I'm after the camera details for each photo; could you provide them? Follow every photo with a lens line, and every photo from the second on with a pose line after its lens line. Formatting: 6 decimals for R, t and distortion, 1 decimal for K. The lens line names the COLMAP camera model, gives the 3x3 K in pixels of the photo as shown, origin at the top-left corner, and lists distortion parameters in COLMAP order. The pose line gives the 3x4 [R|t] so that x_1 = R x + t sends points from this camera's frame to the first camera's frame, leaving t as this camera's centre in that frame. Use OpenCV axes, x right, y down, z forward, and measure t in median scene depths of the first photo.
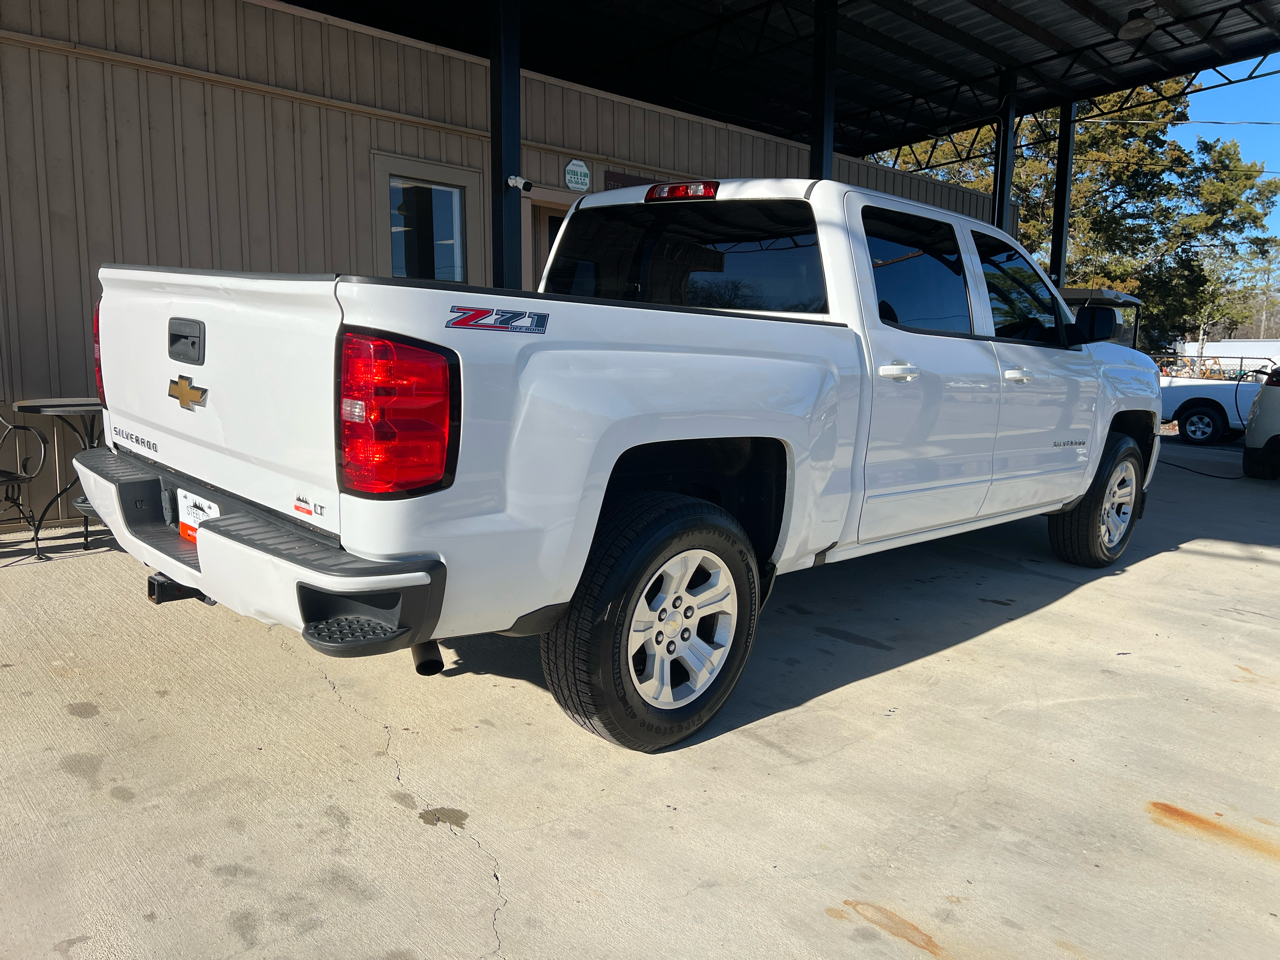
lens RADIAL K [[980.9, 0, 642.0], [0, 980.9, 479.3], [0, 0, 1]] dist [0.049235, -0.054549]
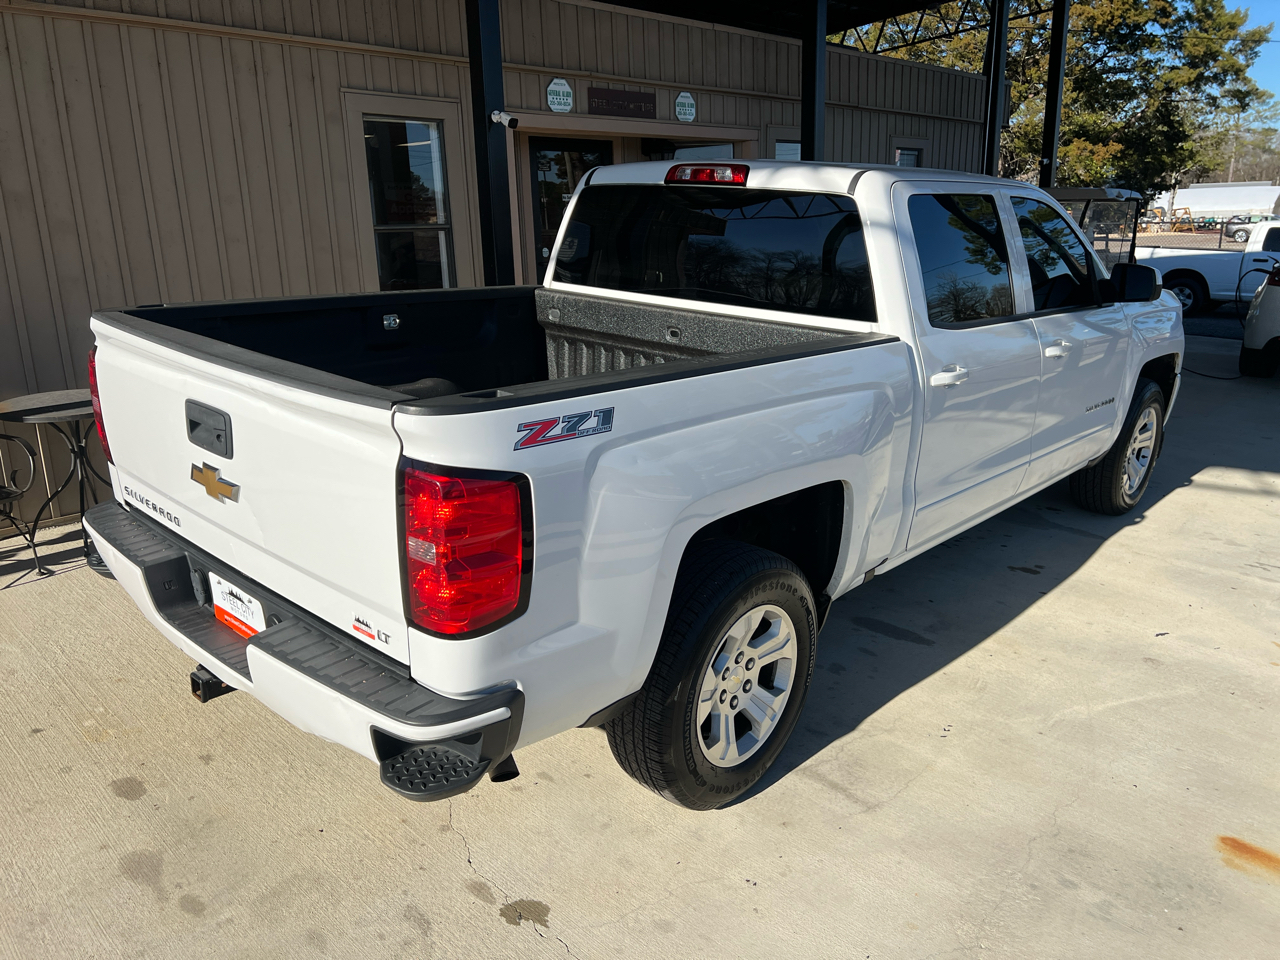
lens RADIAL K [[982.0, 0, 640.0], [0, 982.0, 480.0], [0, 0, 1]] dist [0.051909, -0.062279]
pose [[0.998655, -0.044345, 0.026848, -0.074731], [0.040405, 0.990321, 0.132785, -0.168394], [-0.032476, -0.131521, 0.990781, 0.060628]]
